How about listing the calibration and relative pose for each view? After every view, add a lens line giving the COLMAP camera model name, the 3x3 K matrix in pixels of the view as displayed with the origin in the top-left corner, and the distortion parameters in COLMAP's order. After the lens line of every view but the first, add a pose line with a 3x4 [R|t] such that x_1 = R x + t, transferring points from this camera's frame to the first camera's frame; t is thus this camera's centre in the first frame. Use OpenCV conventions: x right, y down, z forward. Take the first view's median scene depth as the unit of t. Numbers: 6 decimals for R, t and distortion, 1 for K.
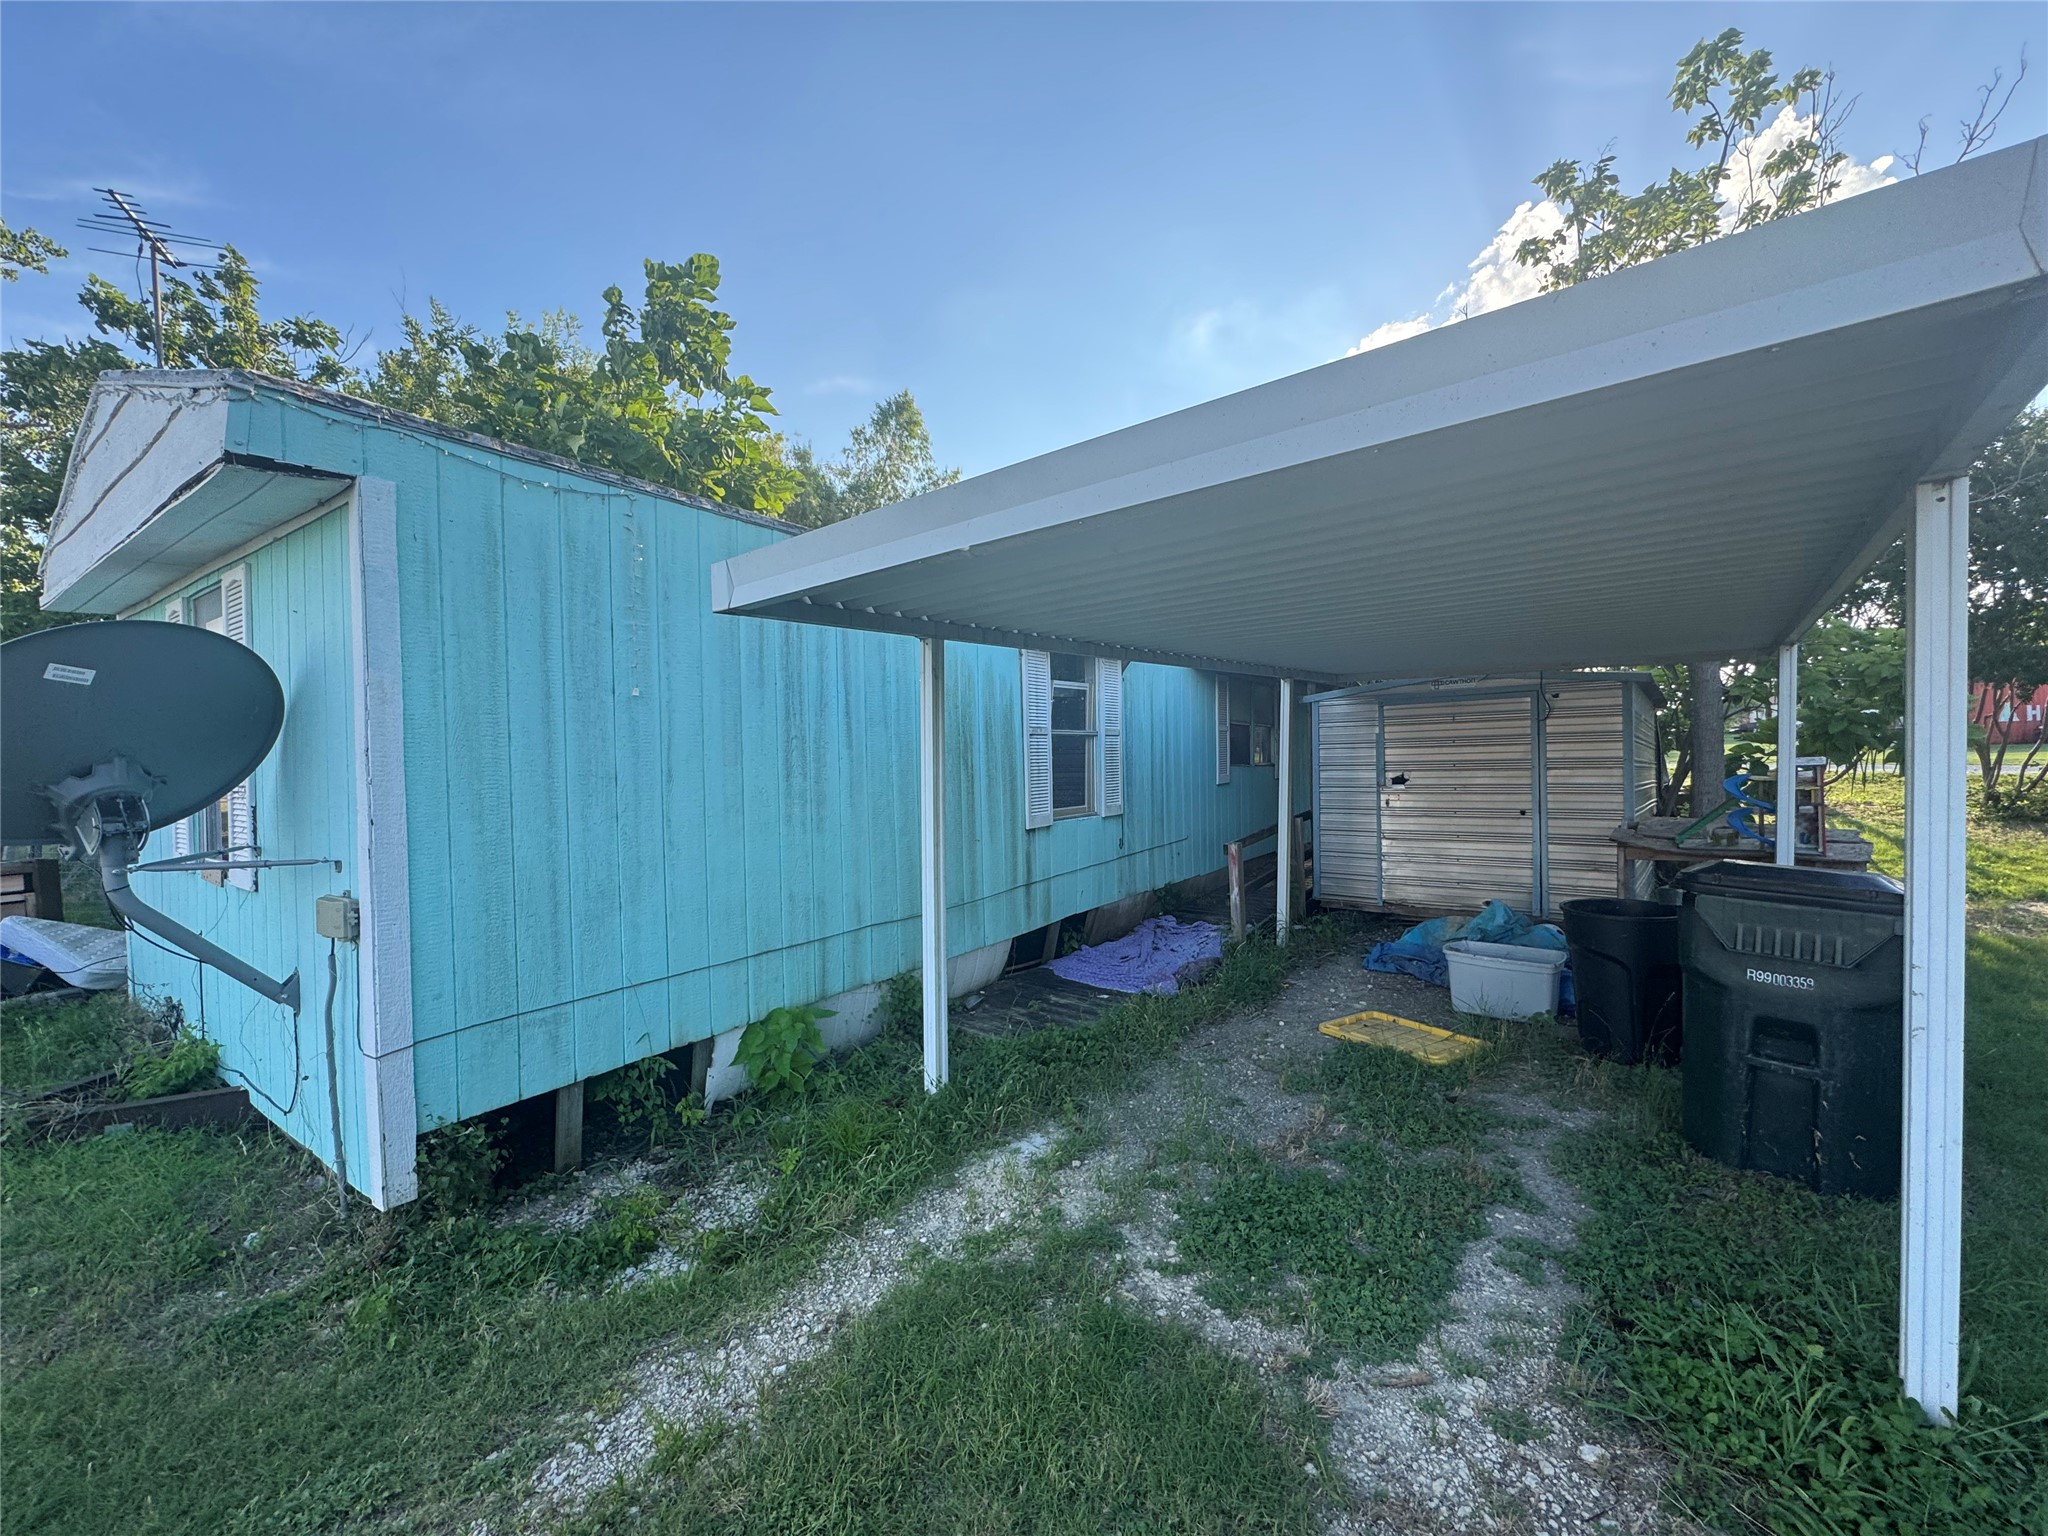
lens RADIAL K [[818.7, 0, 1023.0], [0, 818.7, 769.2], [0, 0, 1]] dist [-0.000358, -0.000446]
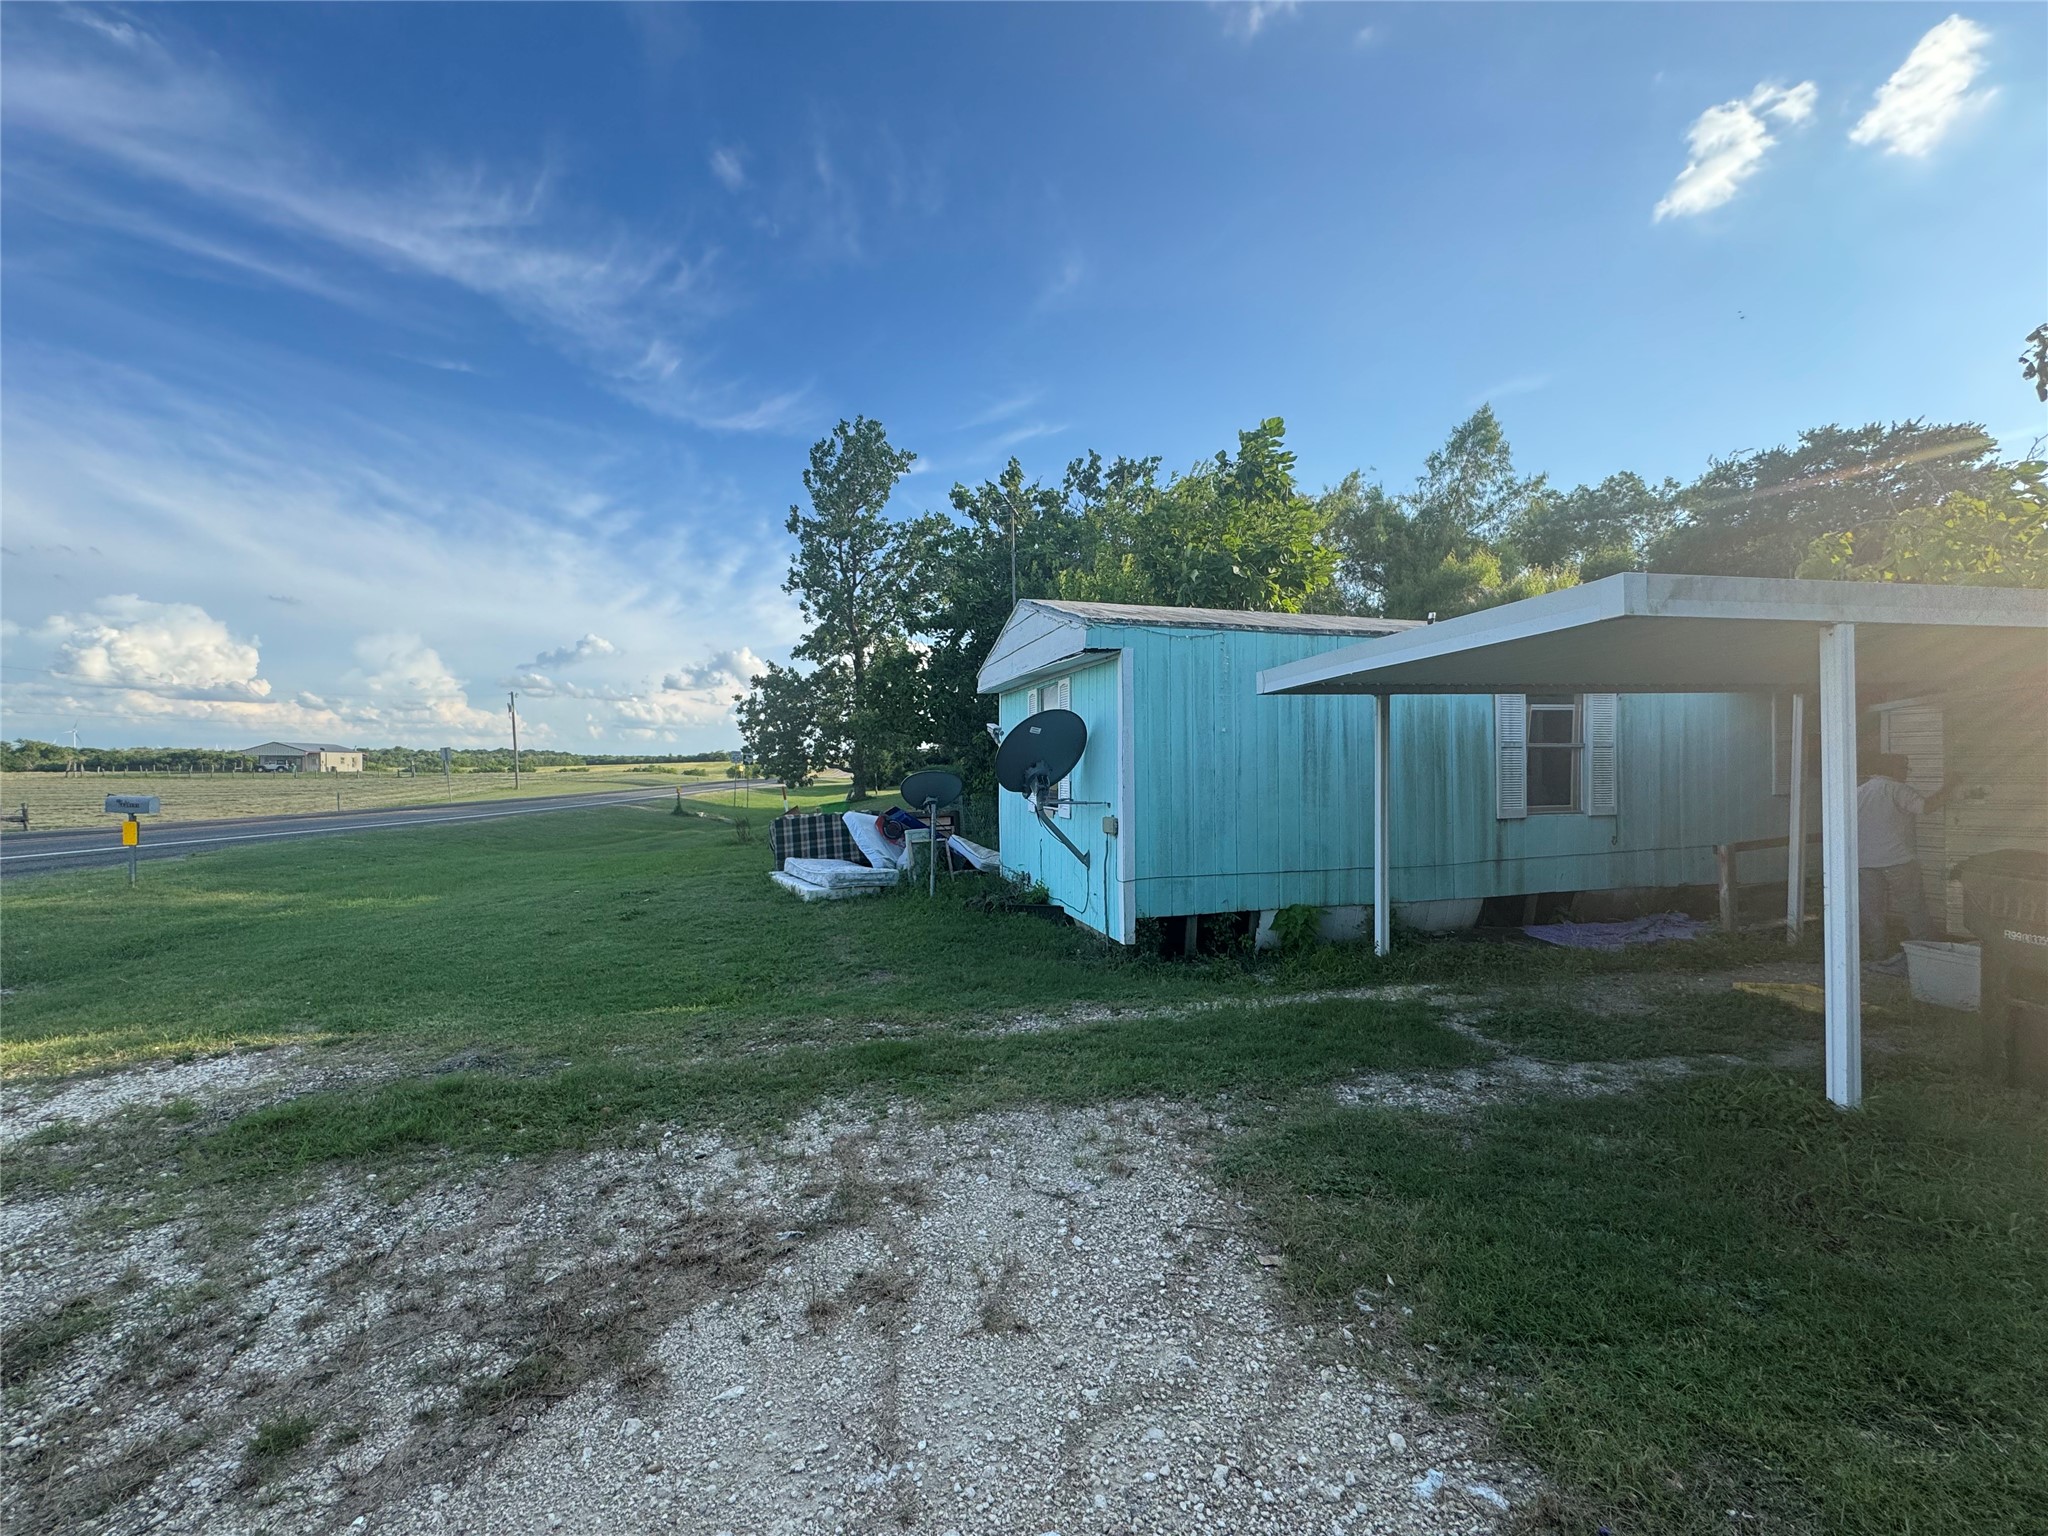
lens RADIAL K [[818.7, 0, 1023.0], [0, 818.7, 769.2], [0, 0, 1]] dist [-0.000358, -0.000446]
pose [[0.767958, 0.012708, -0.640374, 0.383555], [-0.018912, 0.999817, -0.002839, 0.016397], [0.640221, 0.014291, 0.768058, -0.756118]]
